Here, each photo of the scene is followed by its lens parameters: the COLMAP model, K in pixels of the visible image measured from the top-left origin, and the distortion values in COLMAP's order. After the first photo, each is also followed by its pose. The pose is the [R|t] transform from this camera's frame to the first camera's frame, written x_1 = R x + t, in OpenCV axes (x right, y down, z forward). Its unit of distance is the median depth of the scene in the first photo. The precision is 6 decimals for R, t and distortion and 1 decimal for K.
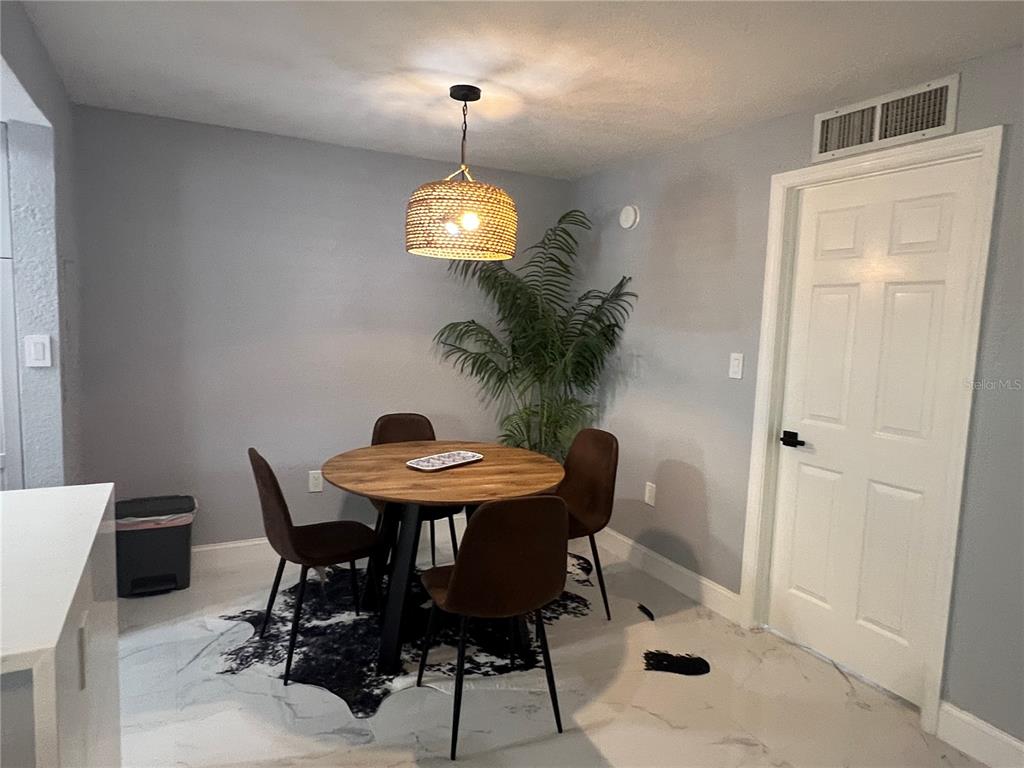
lens RADIAL K [[625.1, 0, 503.0], [0, 625.1, 381.4], [0, 0, 1]] dist [-0.004192, -0.000866]
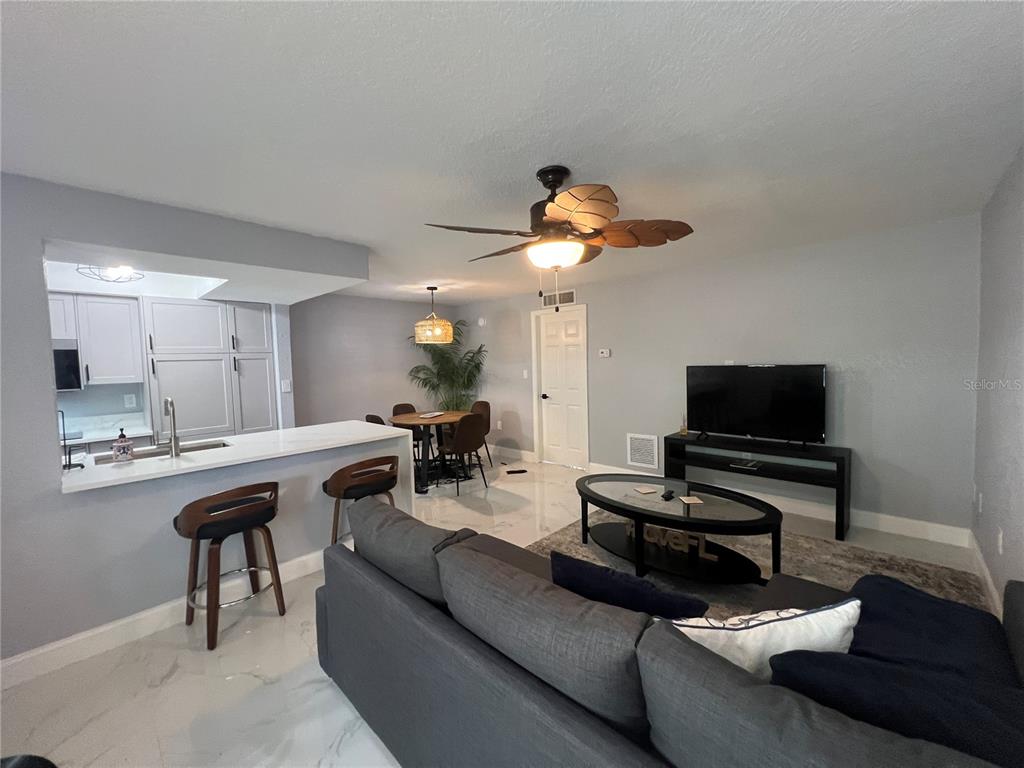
lens RADIAL K [[409.8, 0, 510.8], [0, 409.8, 382.4], [0, 0, 1]] dist [-0.002502, 0.000375]
pose [[0.942208, -0.079190, 0.325536, -0.341989], [0.093310, 0.995244, -0.027966, 0.064101], [-0.321773, 0.056725, 0.945116, -0.844960]]
